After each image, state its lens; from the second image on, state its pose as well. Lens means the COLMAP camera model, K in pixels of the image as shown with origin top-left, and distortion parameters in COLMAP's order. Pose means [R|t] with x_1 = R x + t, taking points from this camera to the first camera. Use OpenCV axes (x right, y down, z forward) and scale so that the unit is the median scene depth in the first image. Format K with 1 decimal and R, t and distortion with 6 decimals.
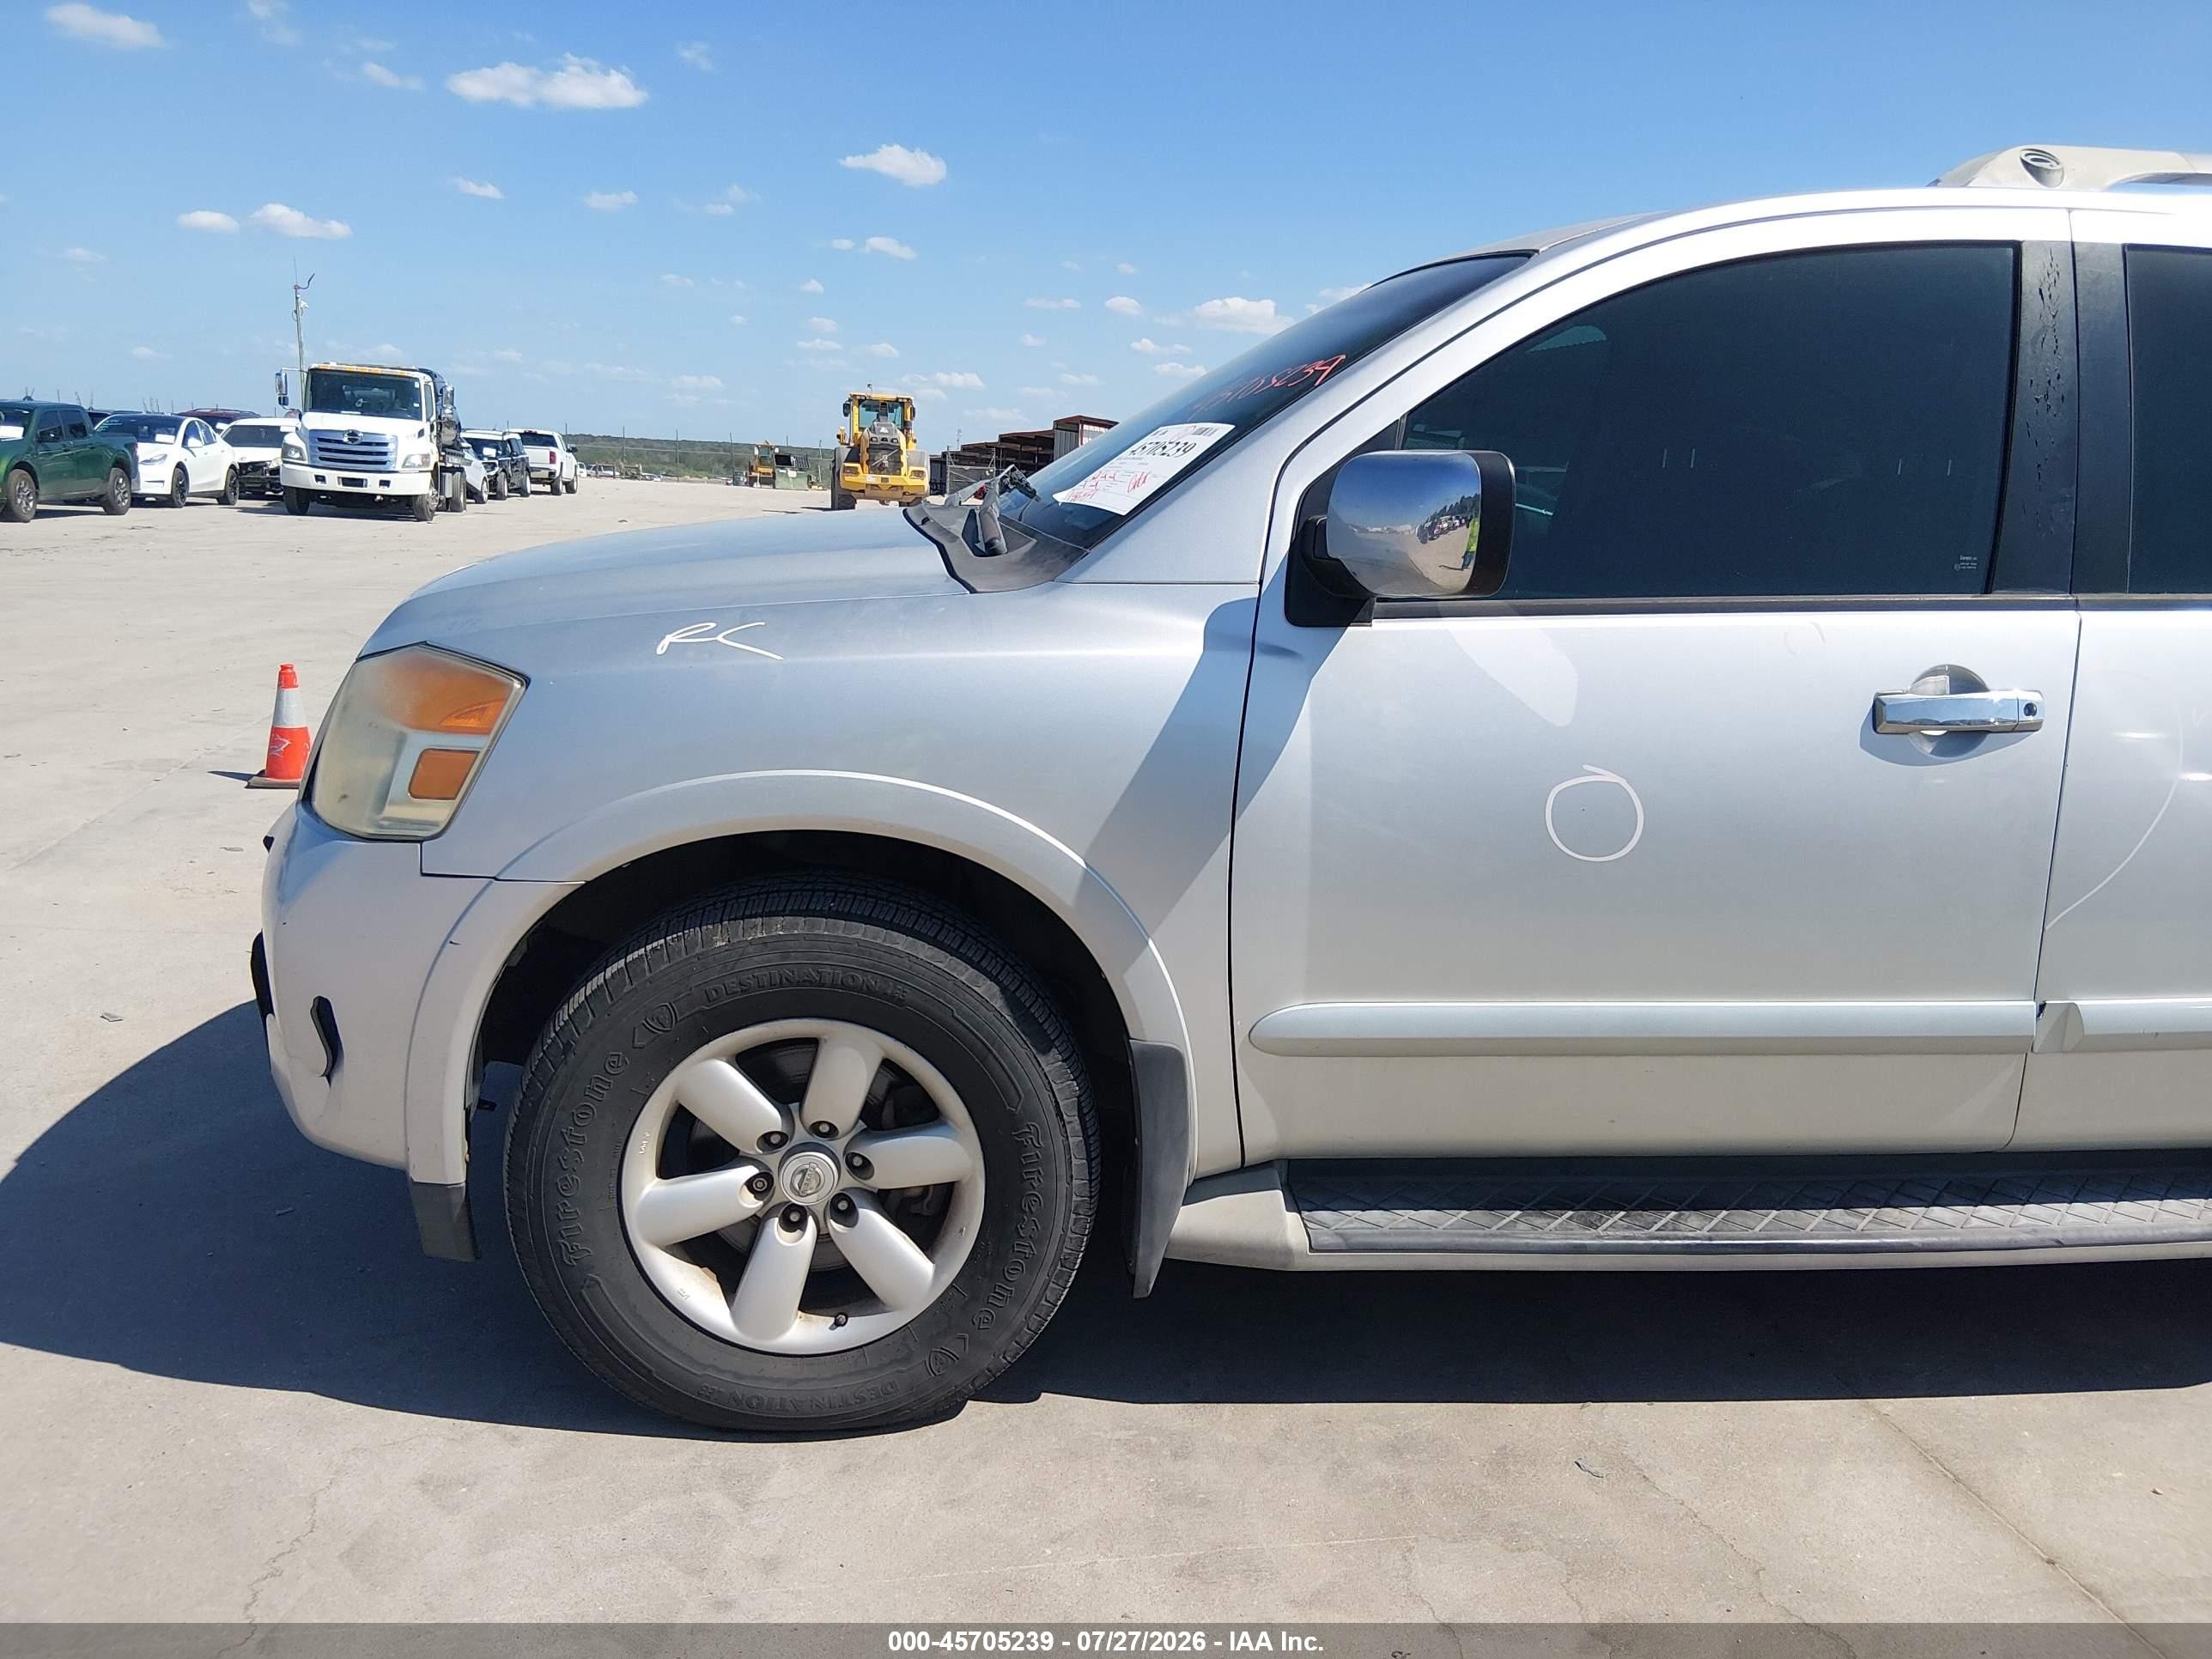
lens RADIAL K [[1747.1, 0, 1133.3], [0, 1747.1, 815.6], [0, 0, 1]] dist [0.105116, -0.224101]
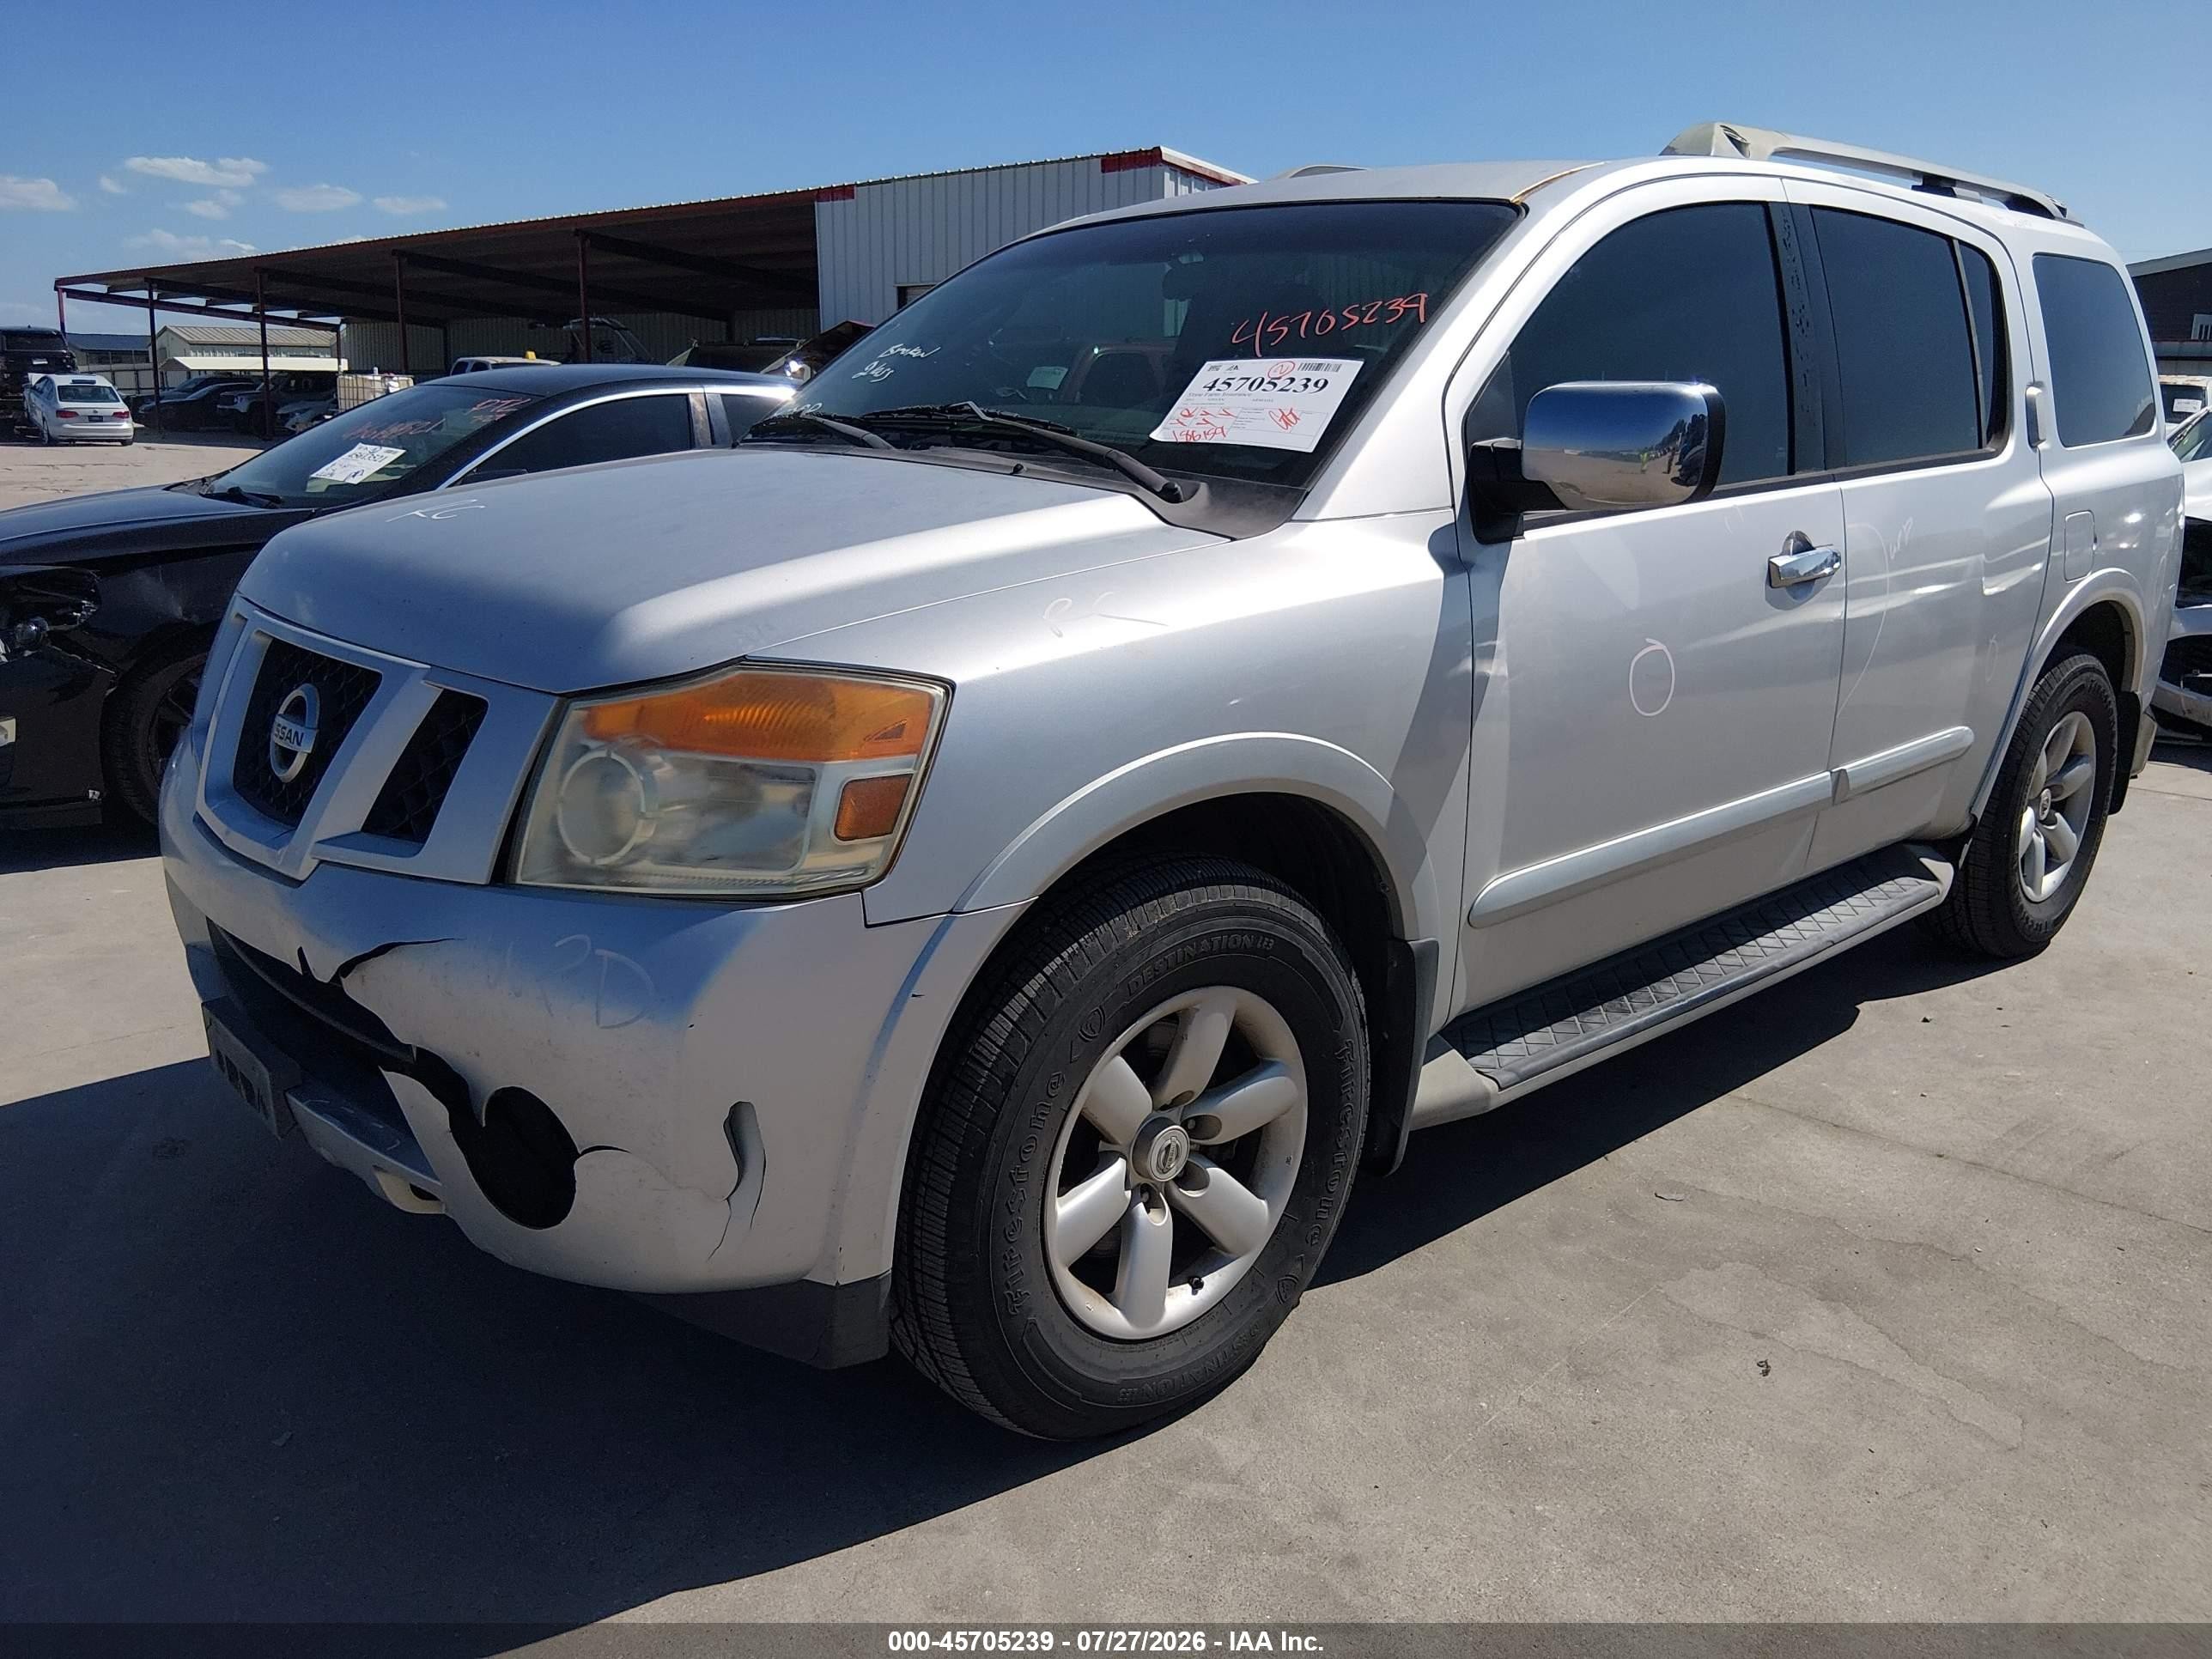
lens RADIAL K [[1727.0, 0, 1094.9], [0, 1727.0, 807.6], [0, 0, 1]] dist [0.111625, -0.212197]
pose [[0.794248, -0.172860, 0.582486, -0.756249], [0.135441, 0.984924, 0.107609, -0.093685], [-0.592306, -0.006576, 0.805686, 0.250824]]
